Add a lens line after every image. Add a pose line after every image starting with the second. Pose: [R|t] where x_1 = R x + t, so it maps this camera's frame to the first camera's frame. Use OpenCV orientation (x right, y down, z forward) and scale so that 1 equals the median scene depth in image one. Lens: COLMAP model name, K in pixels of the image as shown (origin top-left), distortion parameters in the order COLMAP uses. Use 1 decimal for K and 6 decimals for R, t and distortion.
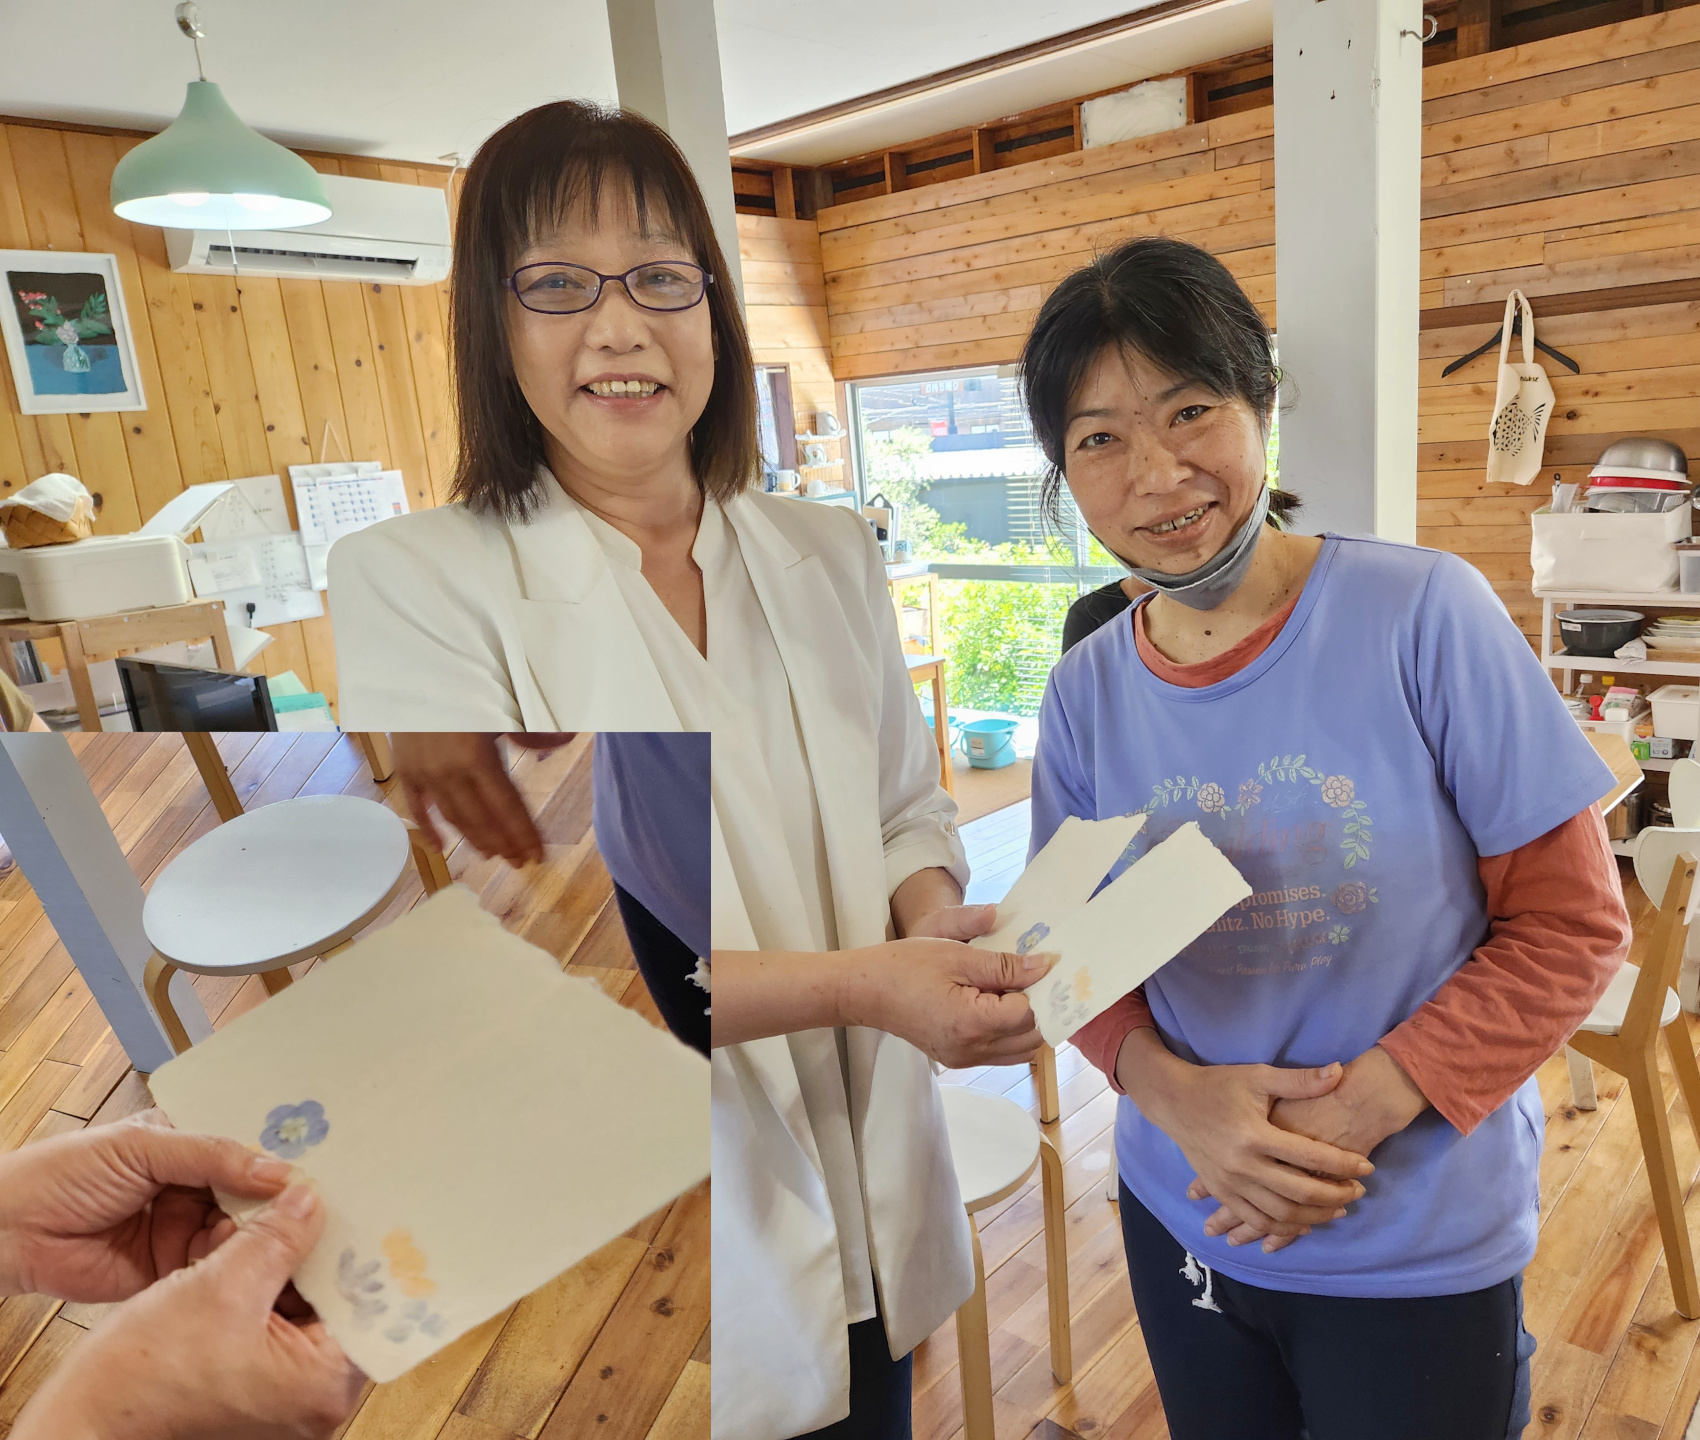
lens RADIAL K [[1273.0, 0, 951.0], [0, 1273.0, 728.6], [0, 0, 1]] dist [0.052852, -0.050295]
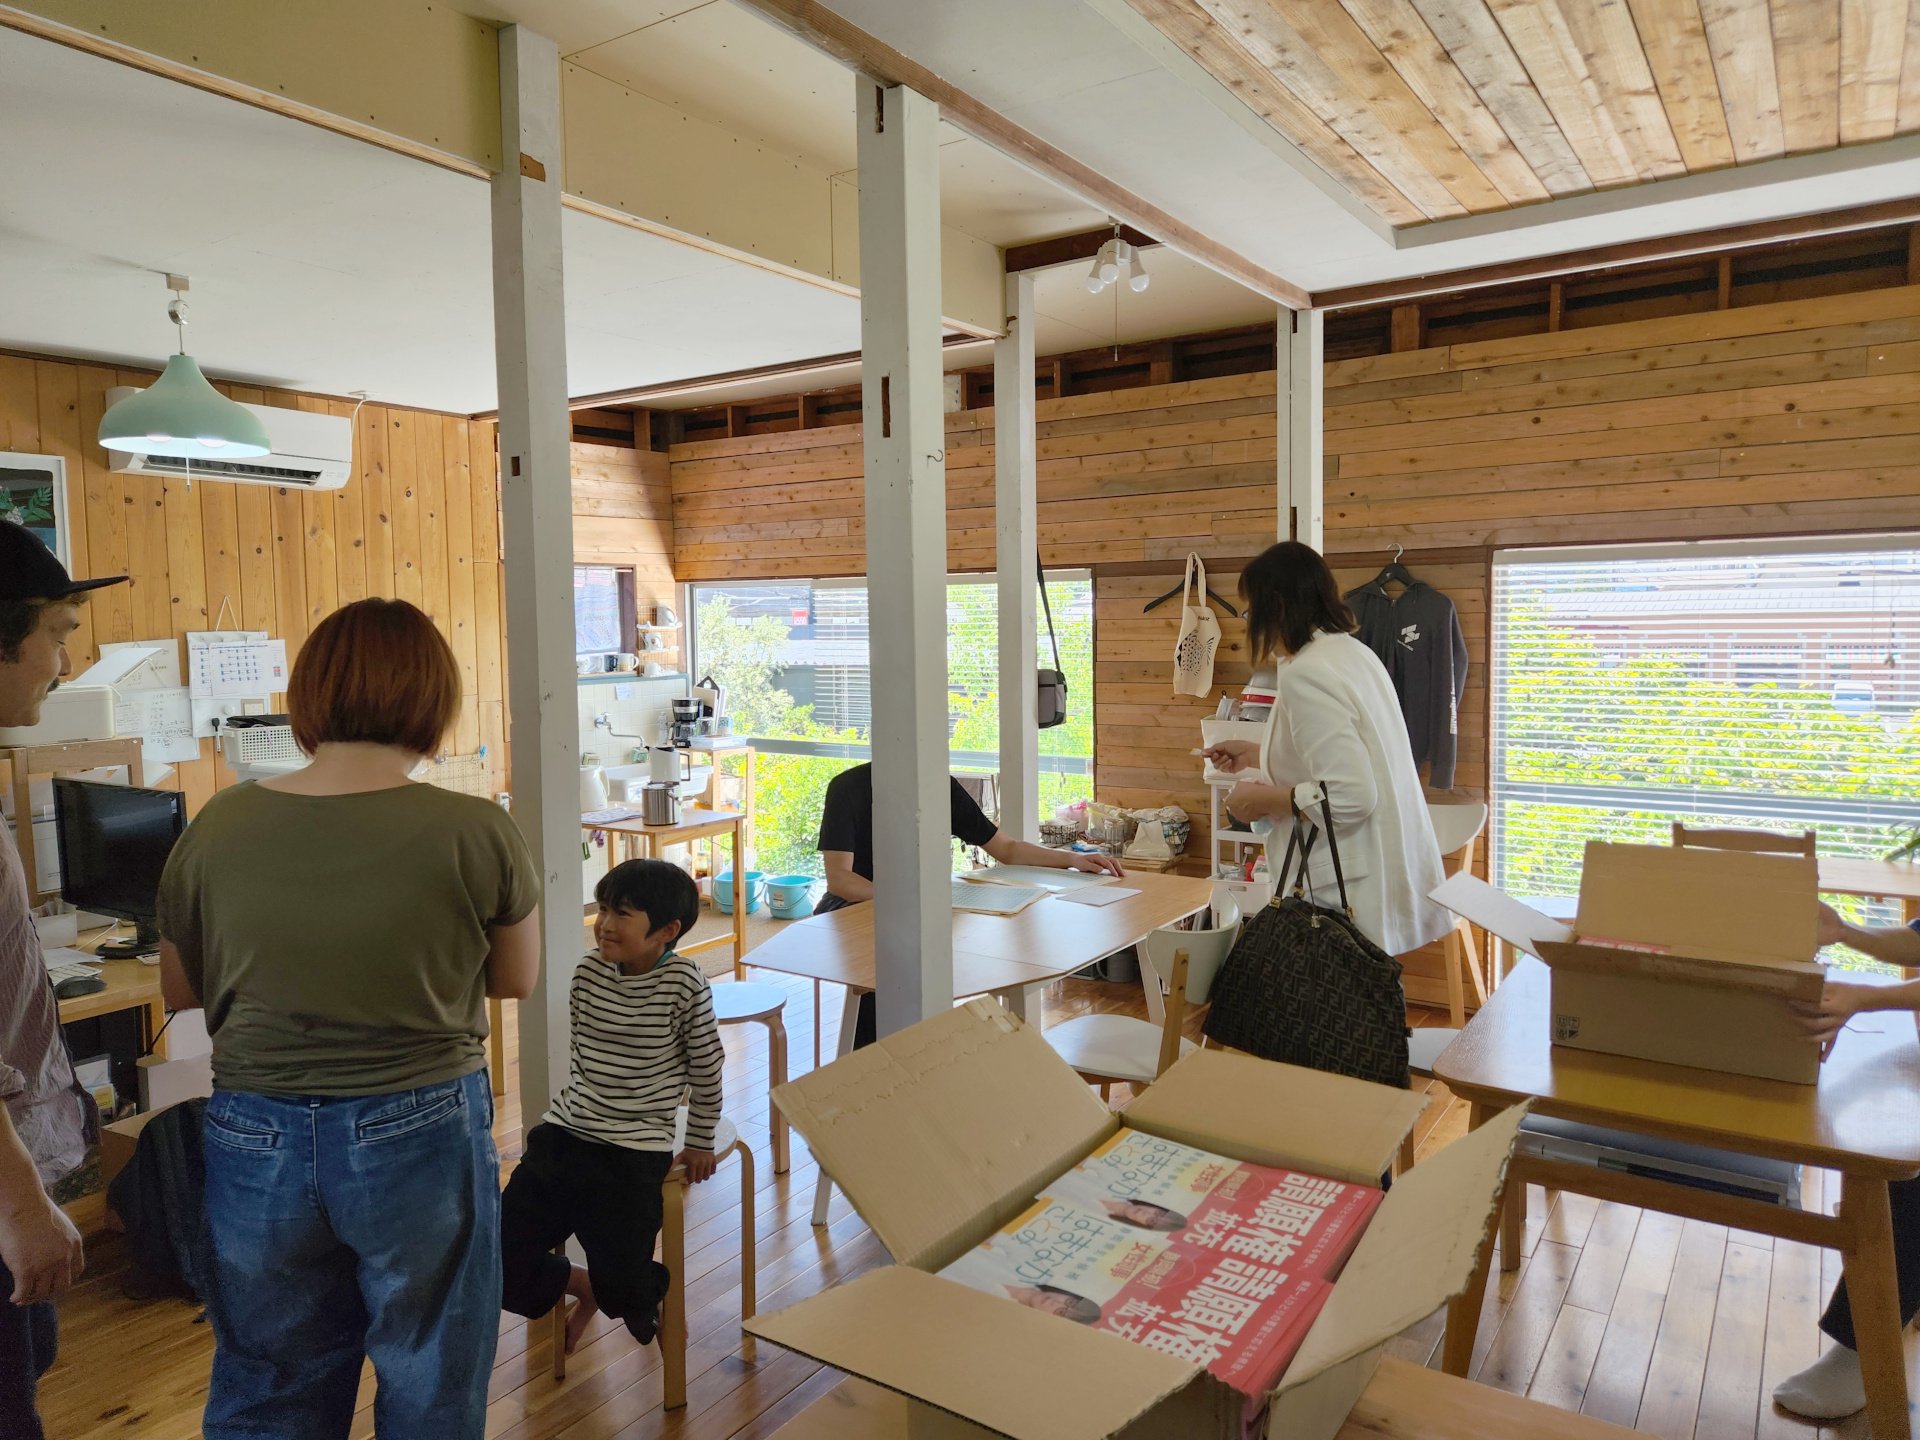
lens RADIAL K [[1289.7, 0, 964.9], [0, 1289.7, 685.3], [0, 0, 1]] dist [0.035862, -0.021215]
pose [[0.992813, 0.049162, 0.109113, 0.066993], [-0.028875, 0.983195, -0.180262, 0.039279], [-0.116142, 0.175815, 0.977548, -0.243664]]
